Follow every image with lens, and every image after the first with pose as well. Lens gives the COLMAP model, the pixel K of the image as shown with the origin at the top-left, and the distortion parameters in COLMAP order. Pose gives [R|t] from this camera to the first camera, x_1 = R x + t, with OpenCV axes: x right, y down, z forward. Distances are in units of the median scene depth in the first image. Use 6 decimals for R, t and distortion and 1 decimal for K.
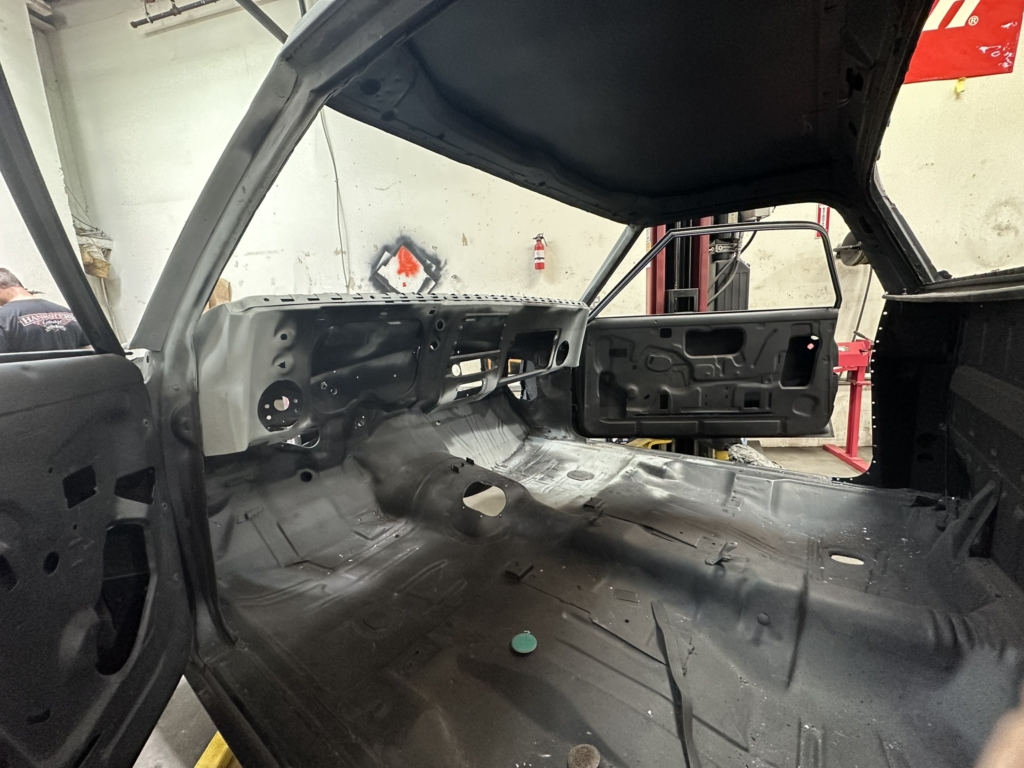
lens RADIAL K [[405.8, 0, 512.0], [0, 405.8, 384.0], [0, 0, 1]] dist [-0.005551, 0.000629]
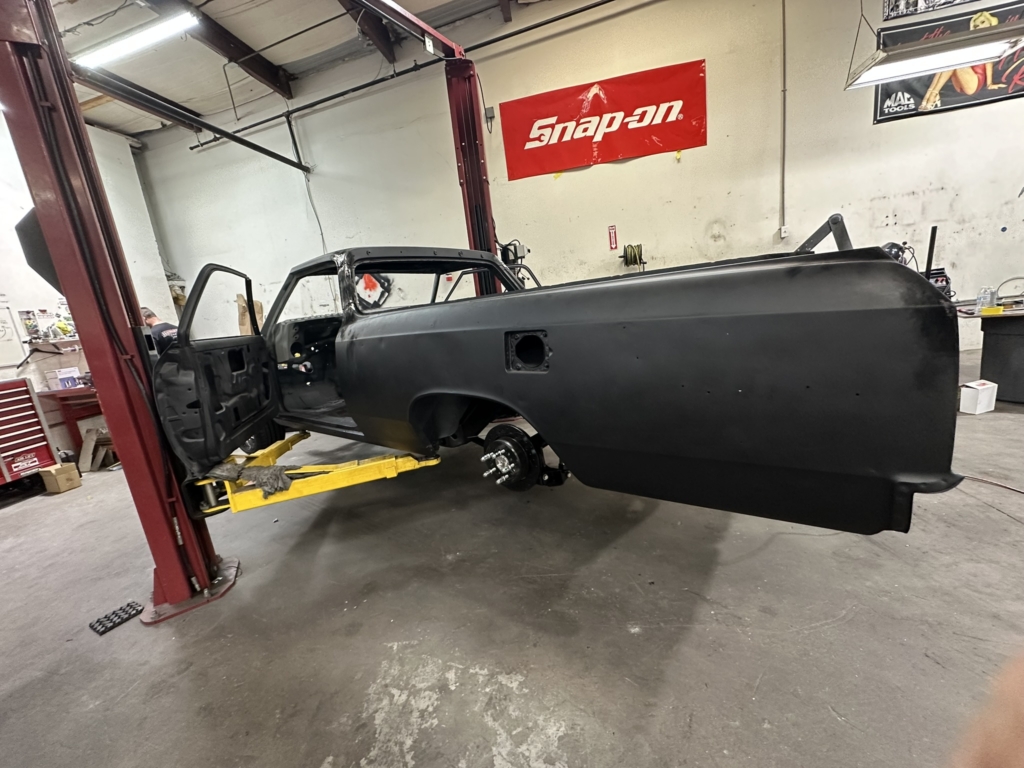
lens RADIAL K [[405.8, 0, 512.0], [0, 405.8, 384.0], [0, 0, 1]] dist [-0.005551, 0.000629]
pose [[0.997009, -0.066463, -0.039447, 0.346937], [0.067686, 0.997239, 0.030532, 0.091121], [0.037309, -0.033111, 0.998755, -0.601983]]
